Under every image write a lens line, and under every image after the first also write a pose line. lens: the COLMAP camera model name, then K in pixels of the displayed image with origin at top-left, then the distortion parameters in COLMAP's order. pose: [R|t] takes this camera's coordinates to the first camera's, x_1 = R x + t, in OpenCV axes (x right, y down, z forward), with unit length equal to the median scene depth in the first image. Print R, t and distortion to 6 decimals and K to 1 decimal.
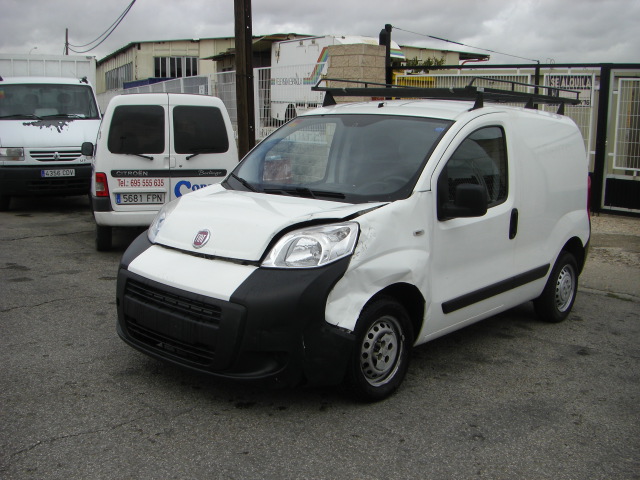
lens RADIAL K [[723.4, 0, 318.3], [0, 723.4, 261.3], [0, 0, 1]] dist [-0.142405, 0.043461]
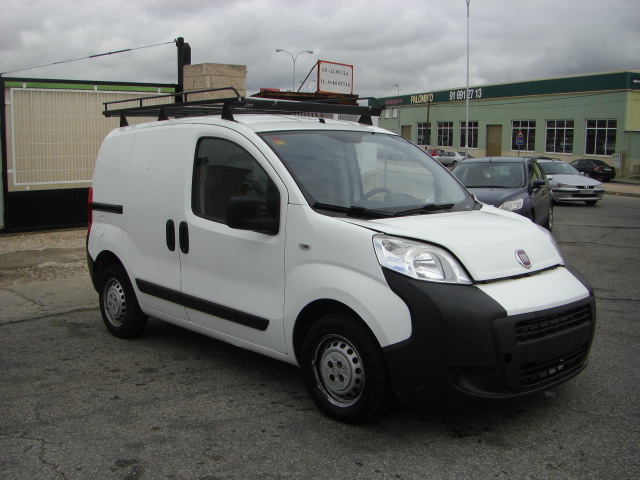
lens RADIAL K [[723.4, 0, 318.3], [0, 723.4, 261.3], [0, 0, 1]] dist [-0.142405, 0.043461]
pose [[0.104264, -0.174994, 0.979033, -1.122947], [0.192630, 0.969311, 0.152742, -0.225655], [-0.975717, 0.172665, 0.134774, 1.116806]]
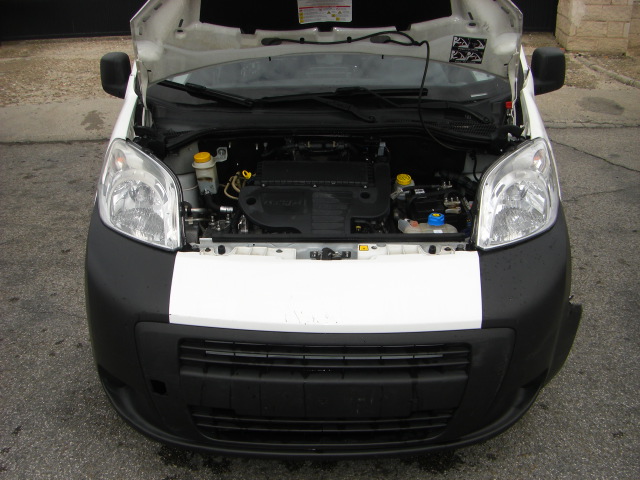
lens RADIAL K [[723.4, 0, 318.3], [0, 723.4, 261.3], [0, 0, 1]] dist [-0.142405, 0.043461]
pose [[0.764946, -0.309294, 0.564973, -0.462407], [0.157901, 0.940443, 0.301055, -0.162481], [-0.624440, -0.141081, 0.768226, 0.578379]]
